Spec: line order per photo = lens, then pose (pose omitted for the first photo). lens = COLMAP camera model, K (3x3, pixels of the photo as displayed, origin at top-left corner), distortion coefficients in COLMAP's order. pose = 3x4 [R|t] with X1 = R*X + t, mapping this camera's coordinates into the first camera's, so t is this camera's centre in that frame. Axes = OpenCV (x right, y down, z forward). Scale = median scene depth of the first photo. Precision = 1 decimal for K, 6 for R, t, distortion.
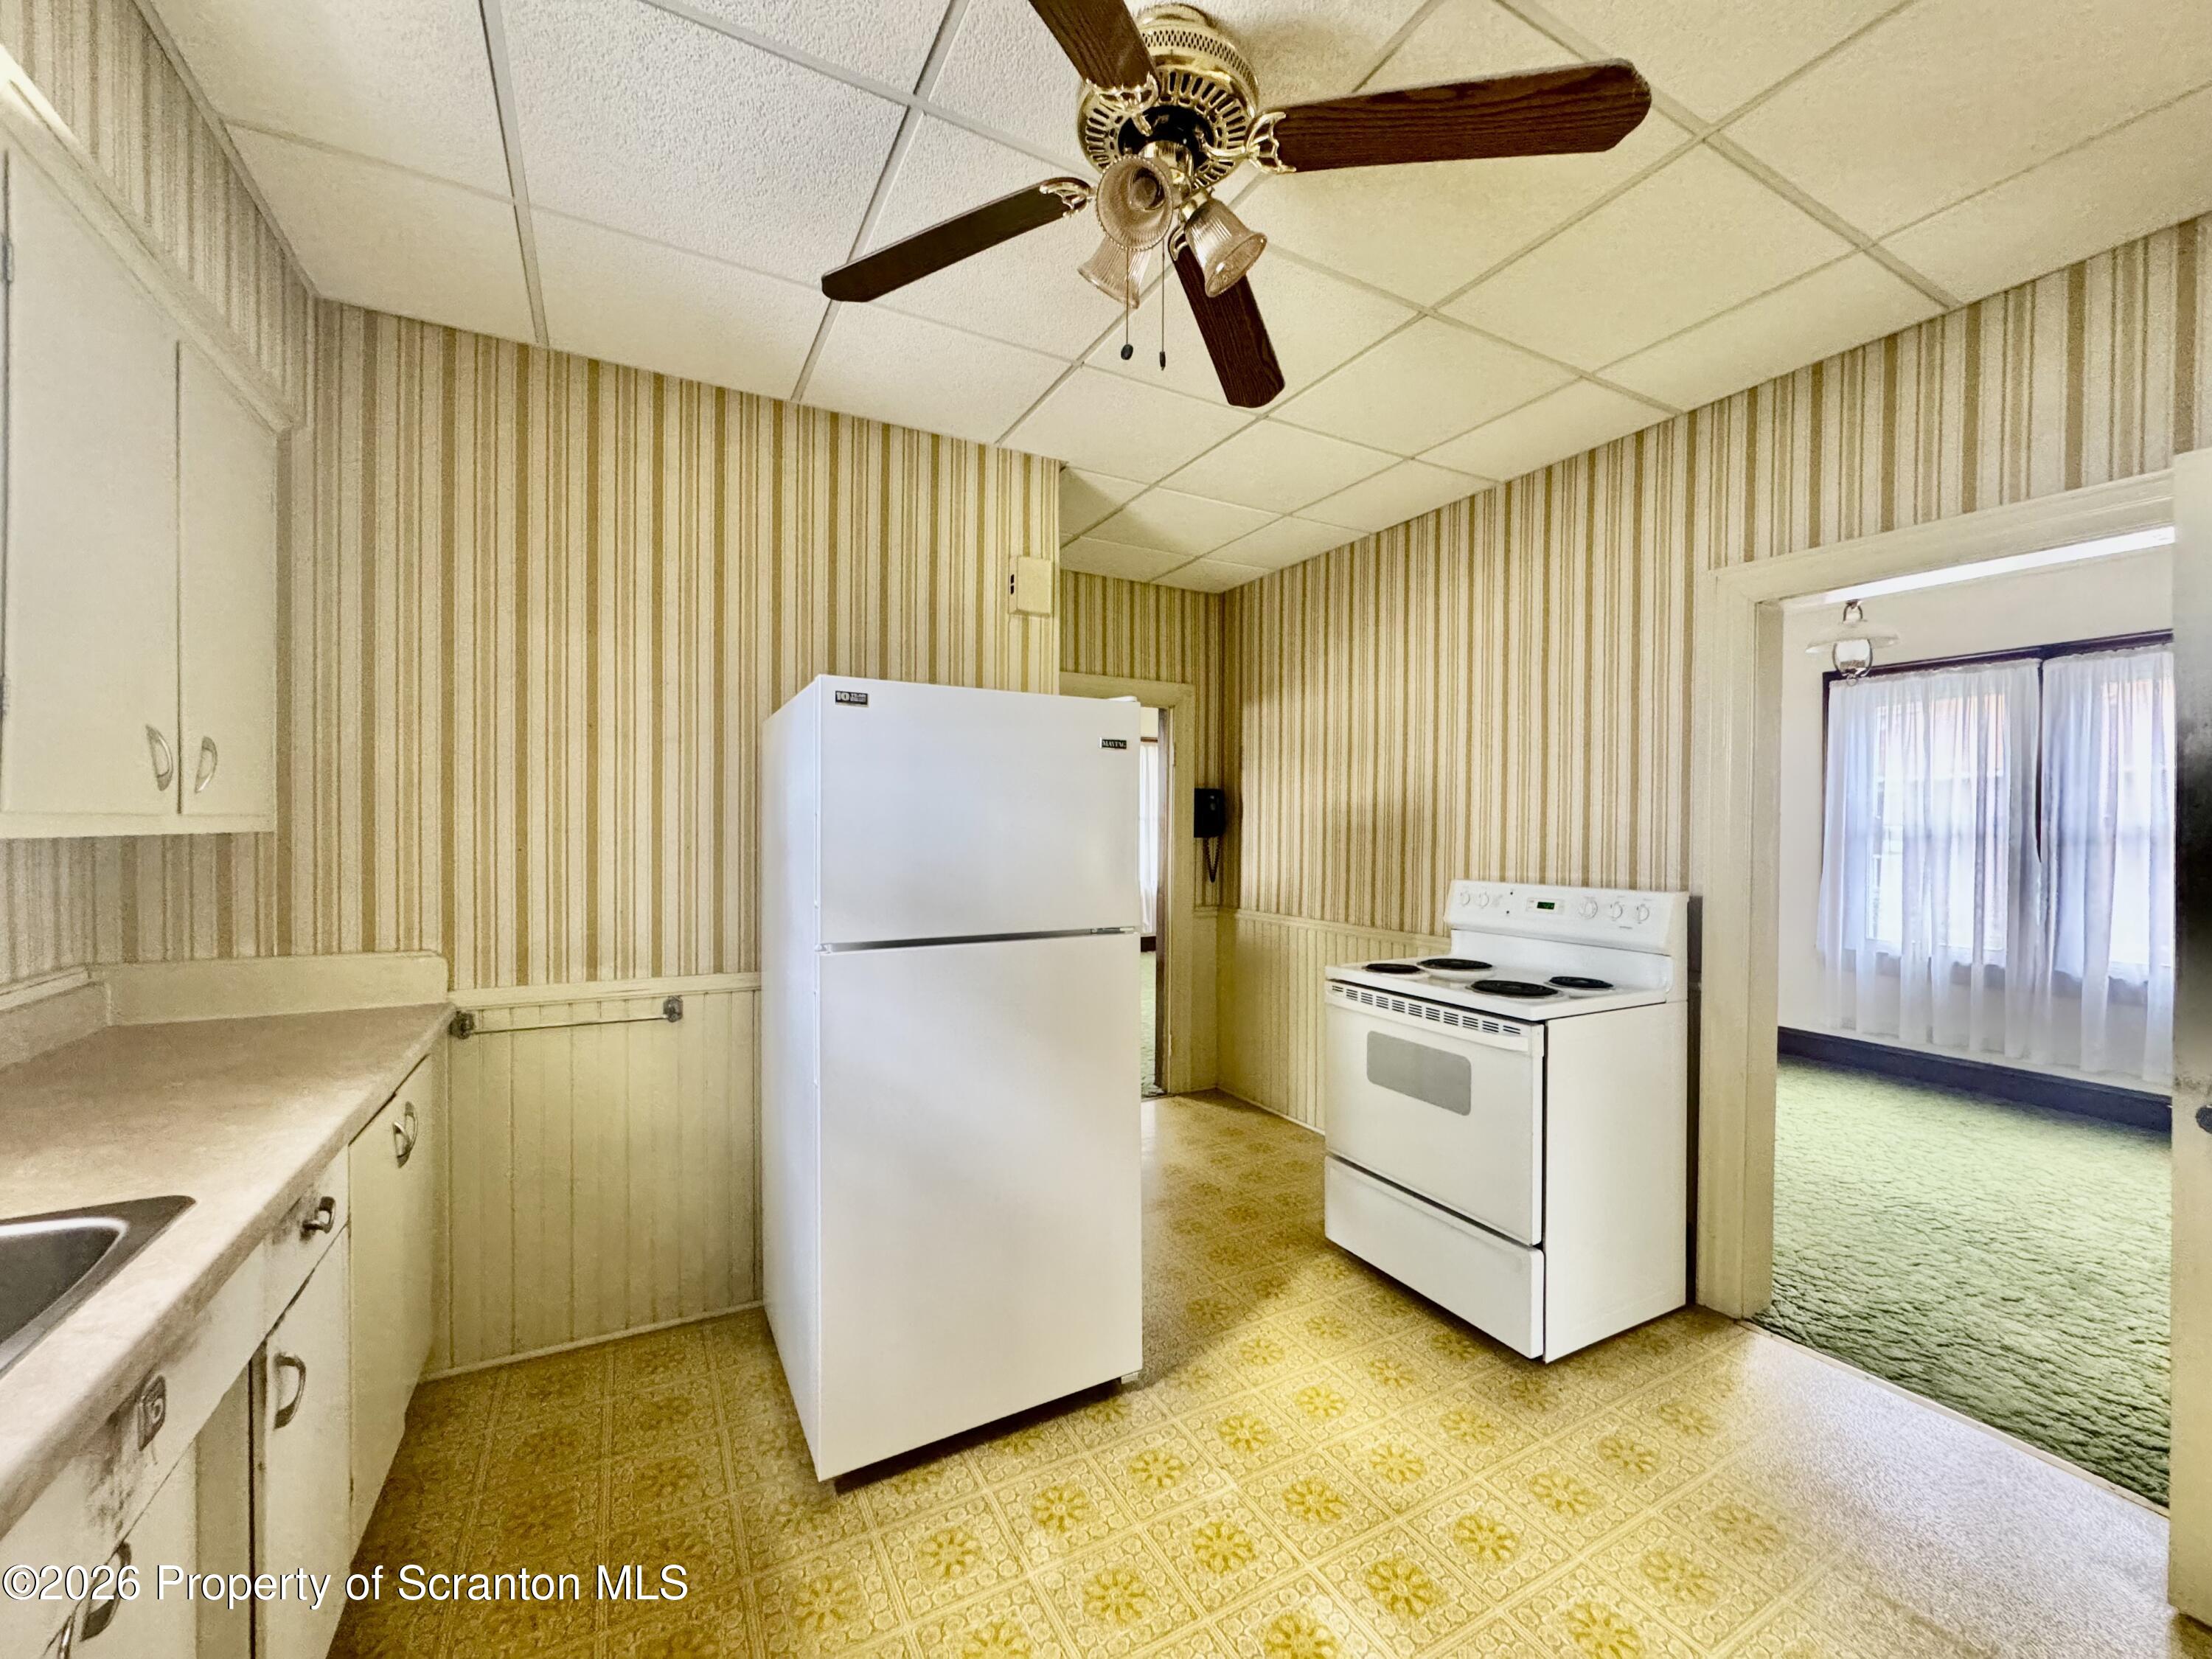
lens RADIAL K [[883.1, 0, 1106.7], [0, 883.1, 828.6], [0, 0, 1]] dist [-0.003012, -0.000015]
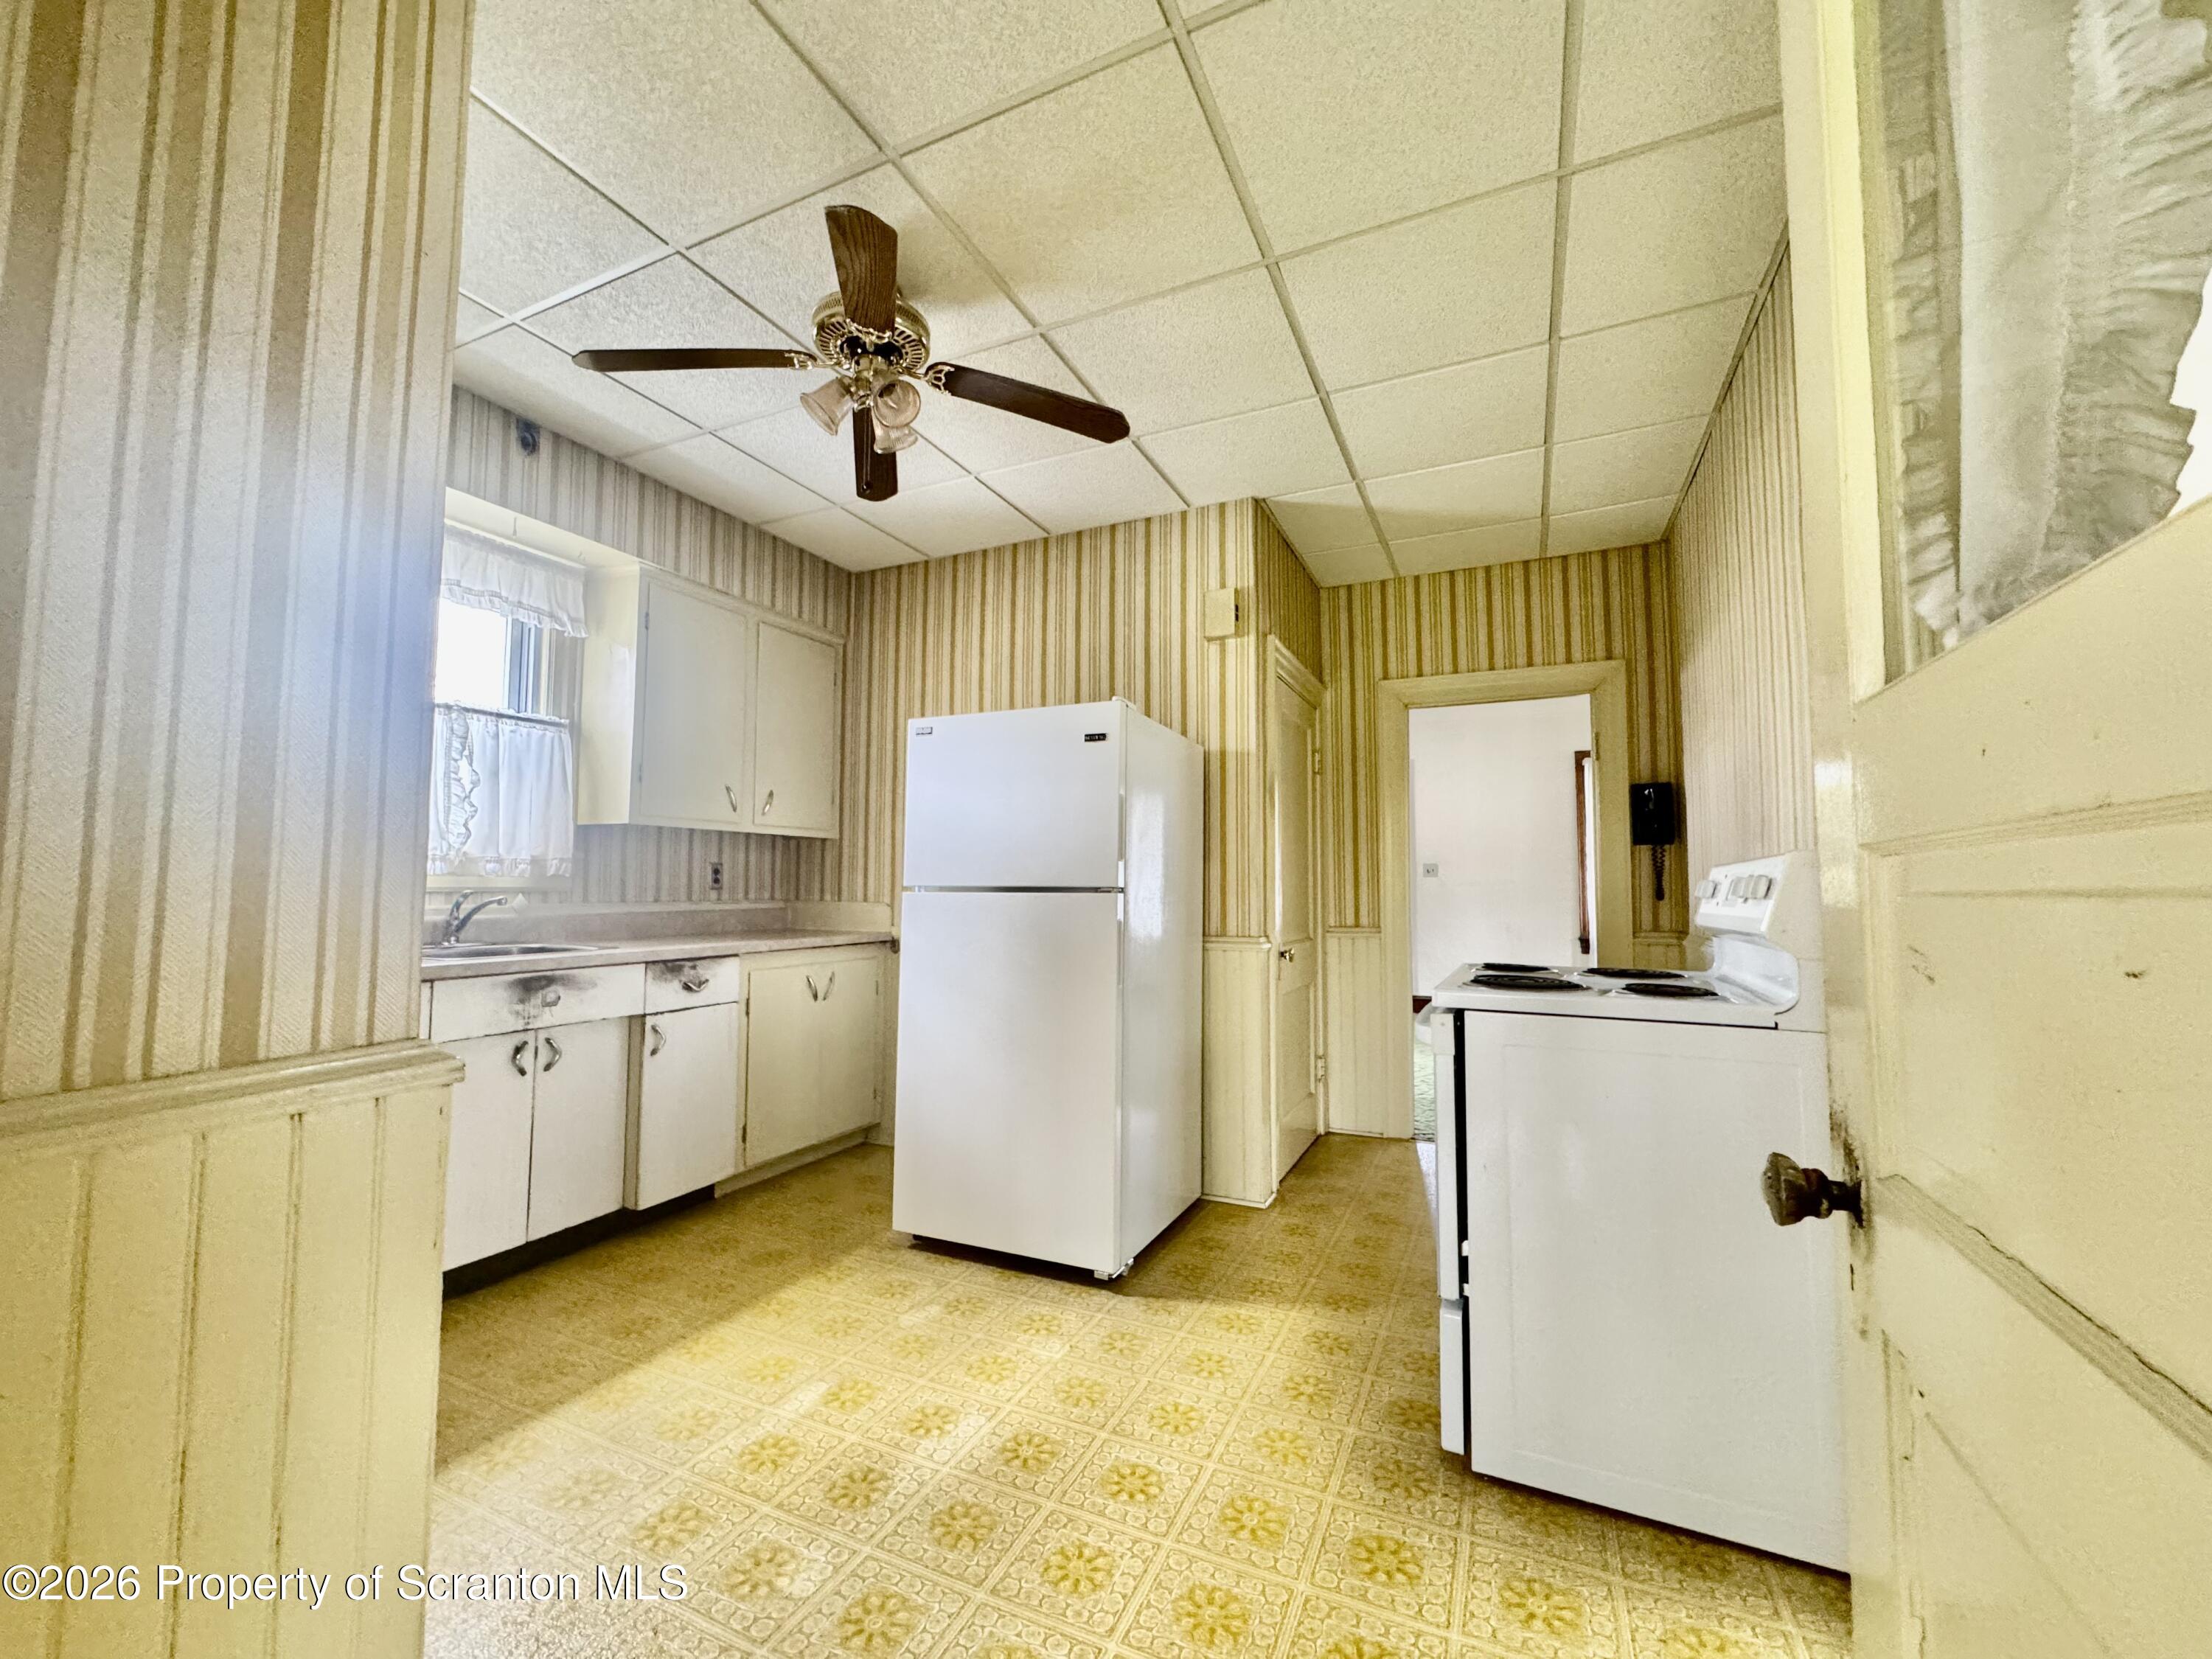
lens RADIAL K [[883.1, 0, 1107.3], [0, 883.1, 831.2], [0, 0, 1]] dist [-0.003012, -0.000015]
pose [[0.591962, -0.054755, -0.804103, 0.786621], [-0.002355, 0.997568, -0.069663, 0.093681], [0.805962, 0.043132, 0.590394, 0.230155]]
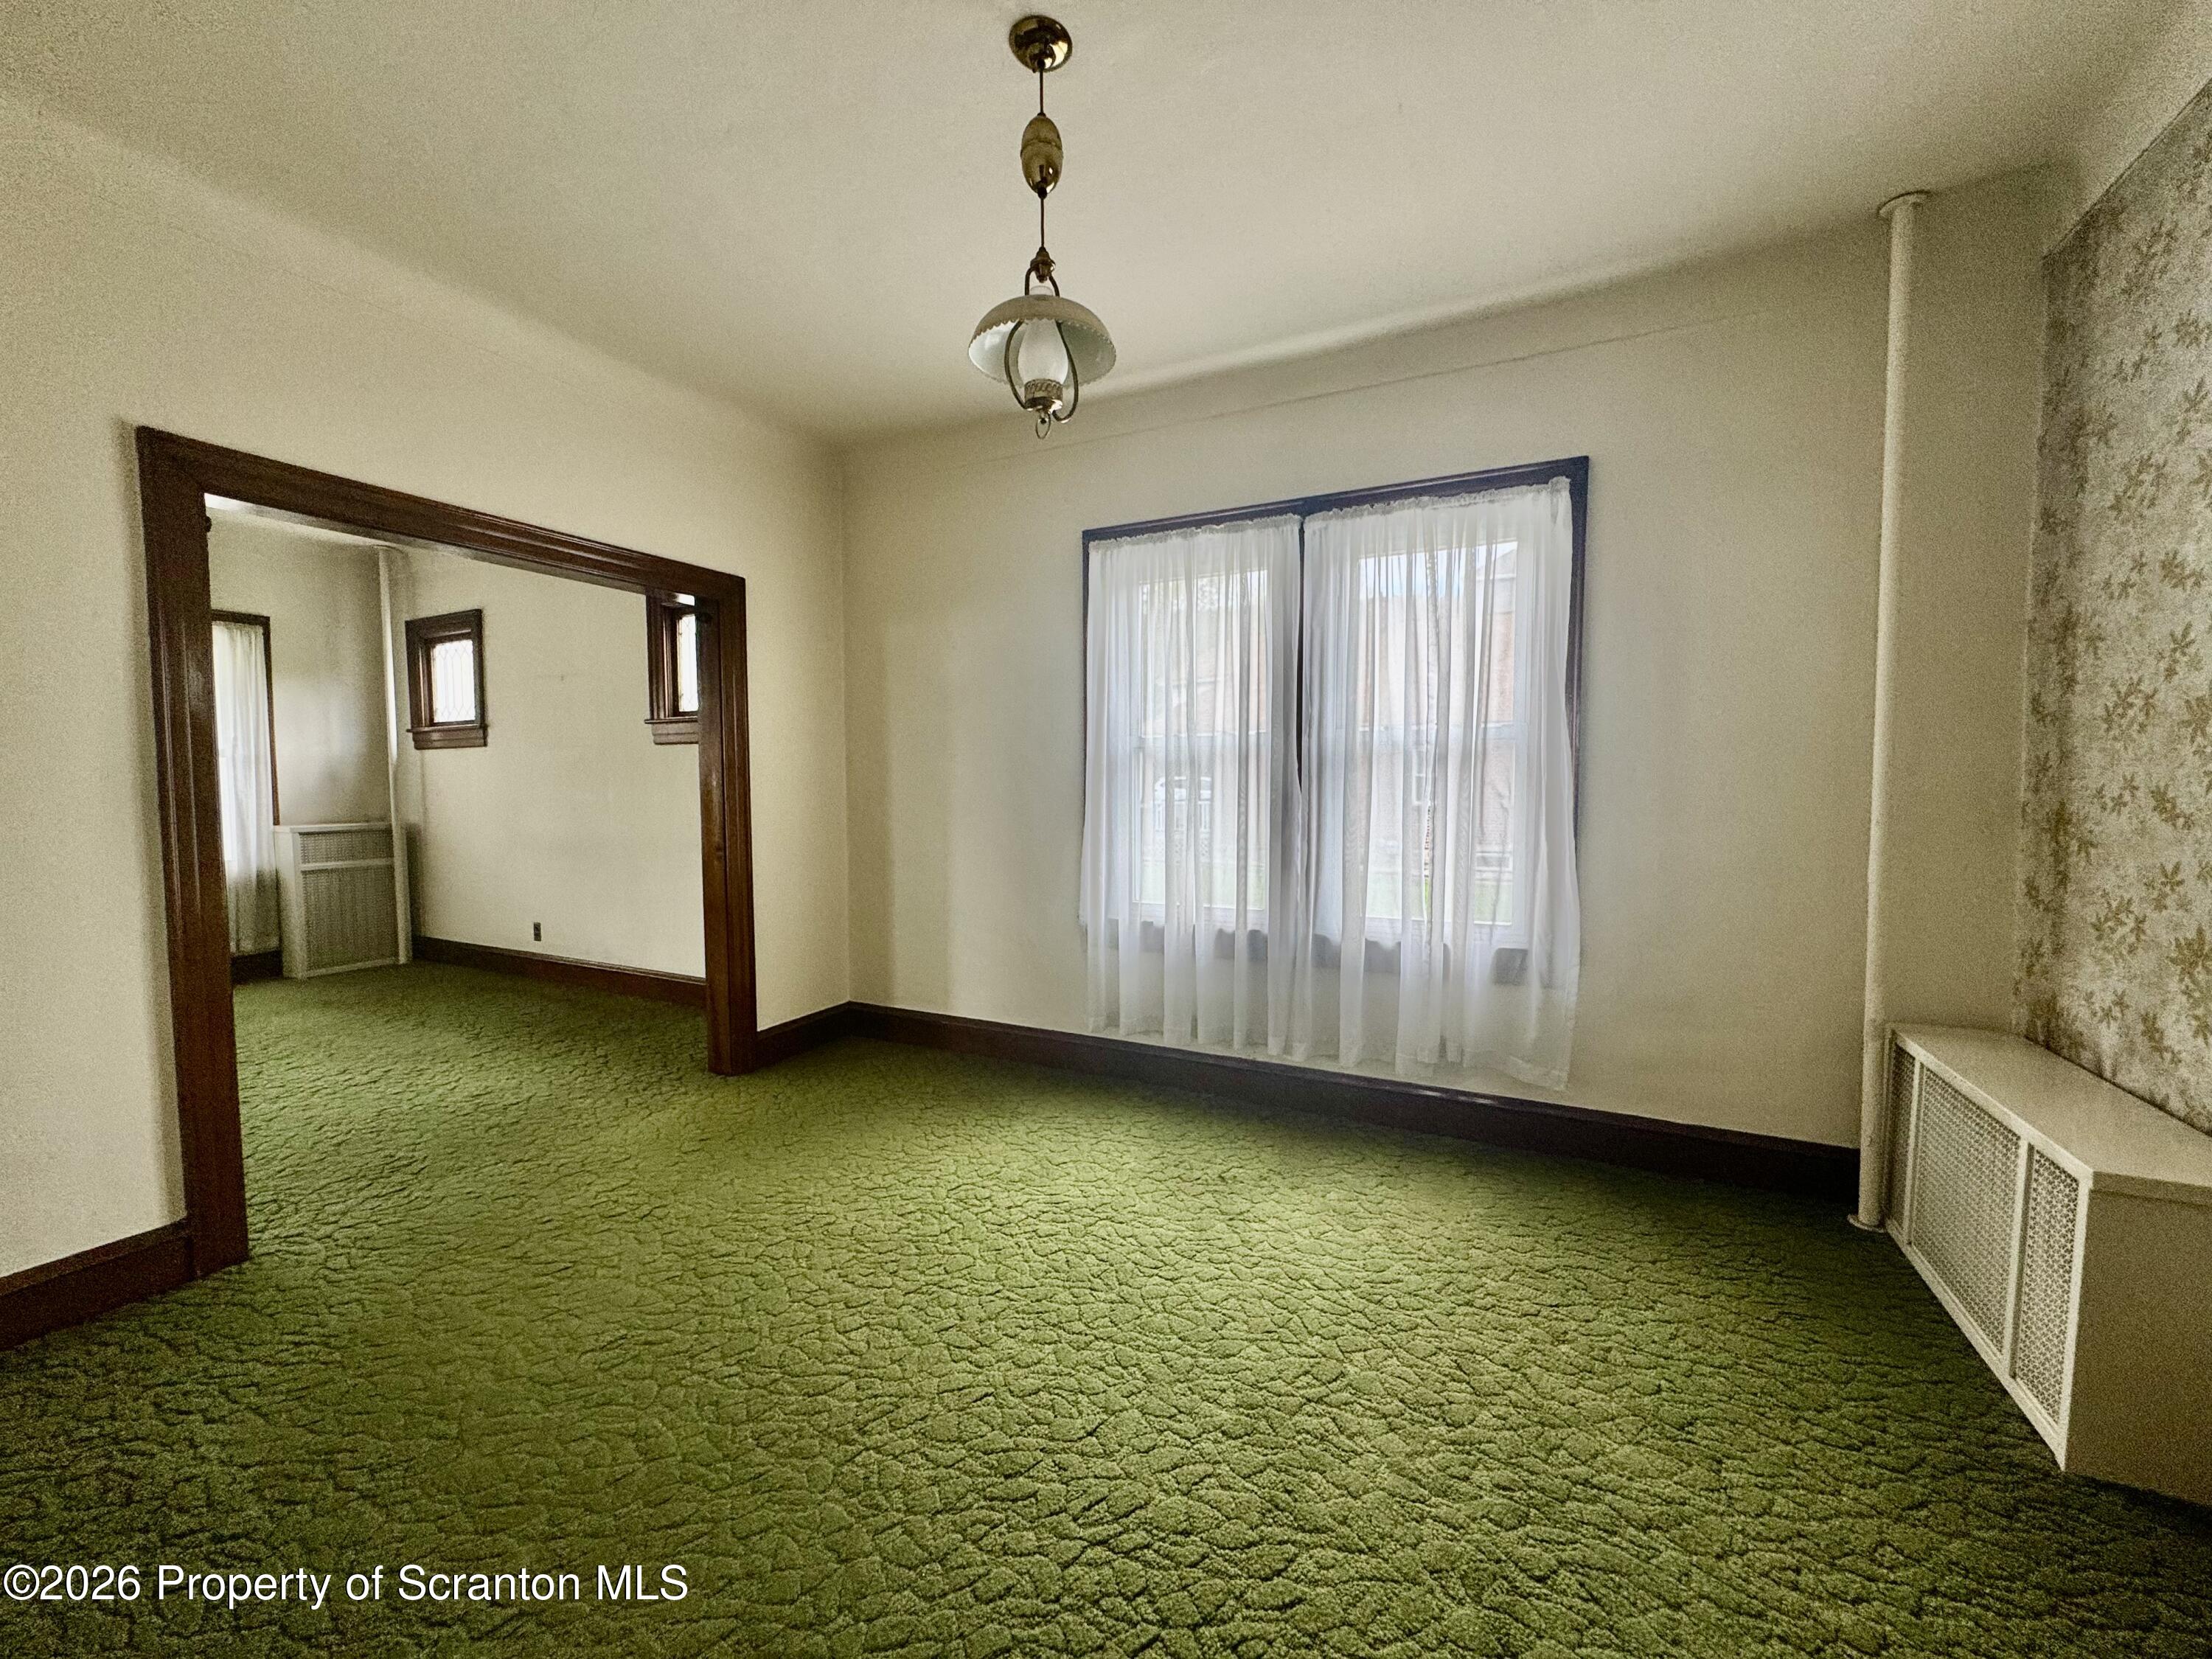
lens RADIAL K [[883.1, 0, 1101.9], [0, 883.1, 832.4], [0, 0, 1]] dist [-0.003012, -0.000015]
pose [[0.821535, -0.042466, 0.568574, 0.776410], [0.011428, 0.998249, 0.058045, 0.043675], [-0.570043, -0.041188, 0.820582, 0.753829]]
